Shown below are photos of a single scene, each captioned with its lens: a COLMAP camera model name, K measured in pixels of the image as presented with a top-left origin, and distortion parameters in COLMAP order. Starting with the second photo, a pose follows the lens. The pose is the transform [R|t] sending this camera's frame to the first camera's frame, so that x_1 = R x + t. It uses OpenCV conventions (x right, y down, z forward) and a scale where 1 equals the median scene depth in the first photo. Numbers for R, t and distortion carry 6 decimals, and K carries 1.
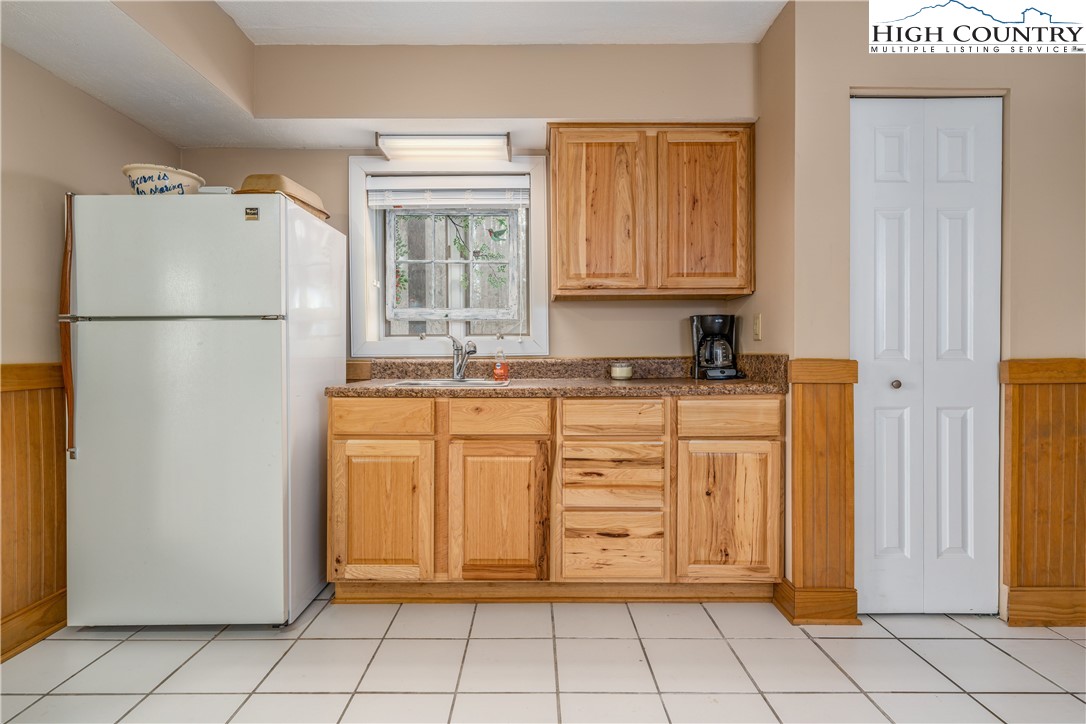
lens RADIAL K [[541.9, 0, 544.2], [0, 541.9, 357.0], [0, 0, 1]] dist [0.001560, 0.000095]
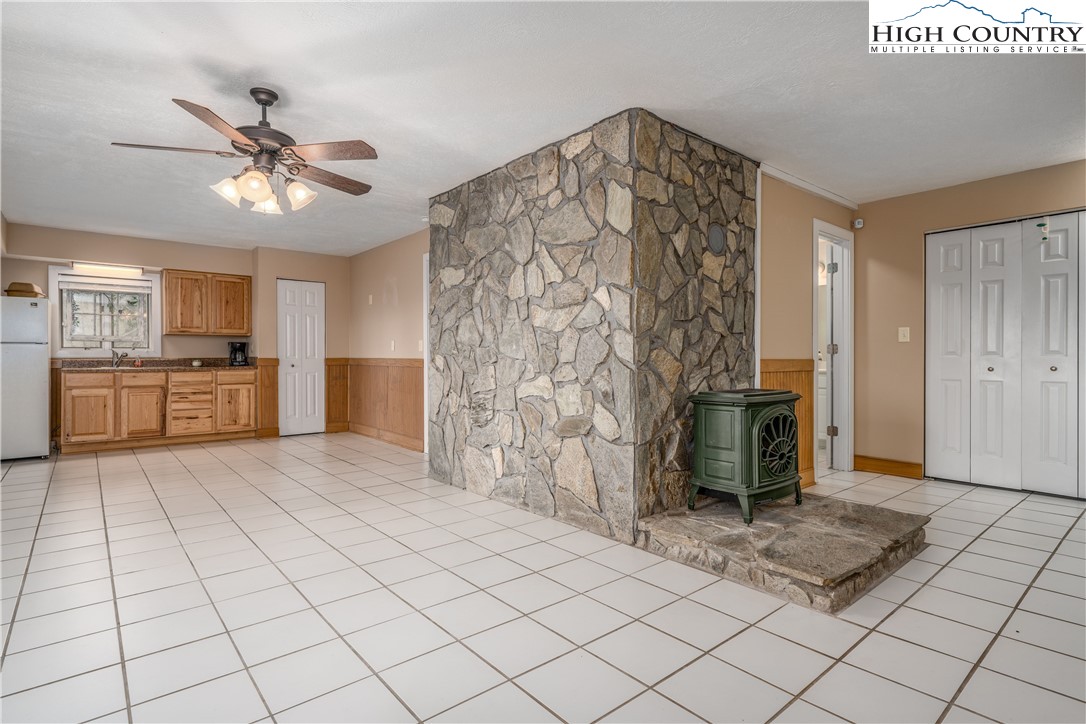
lens RADIAL K [[541.9, 0, 544.2], [0, 541.9, 357.0], [0, 0, 1]] dist [0.001560, 0.000095]
pose [[0.774795, 0.000449, 0.632212, -0.252110], [0.002949, 0.999986, -0.004325, 0.014978], [-0.632206, 0.005215, 0.774783, -2.478003]]
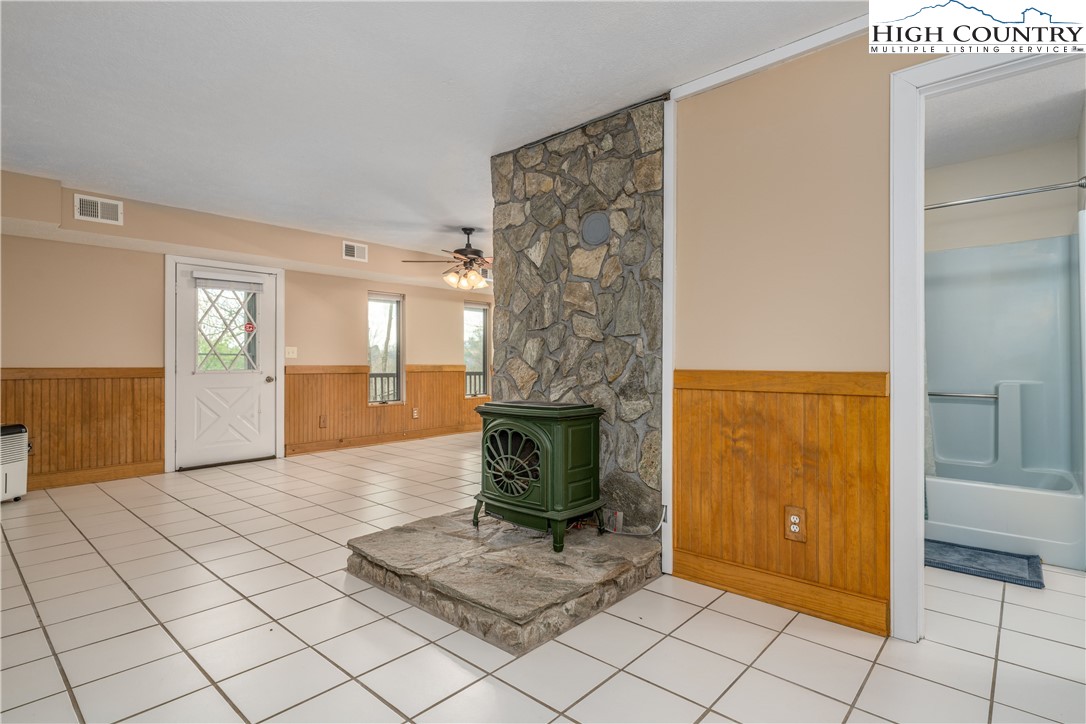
lens RADIAL K [[541.9, 0, 544.2], [0, 541.9, 357.0], [0, 0, 1]] dist [0.001560, 0.000095]
pose [[0.733806, -0.005478, -0.679337, 8.300195], [-0.002854, 0.999934, -0.011145, -0.031298], [0.679354, 0.010117, 0.733741, -3.168871]]
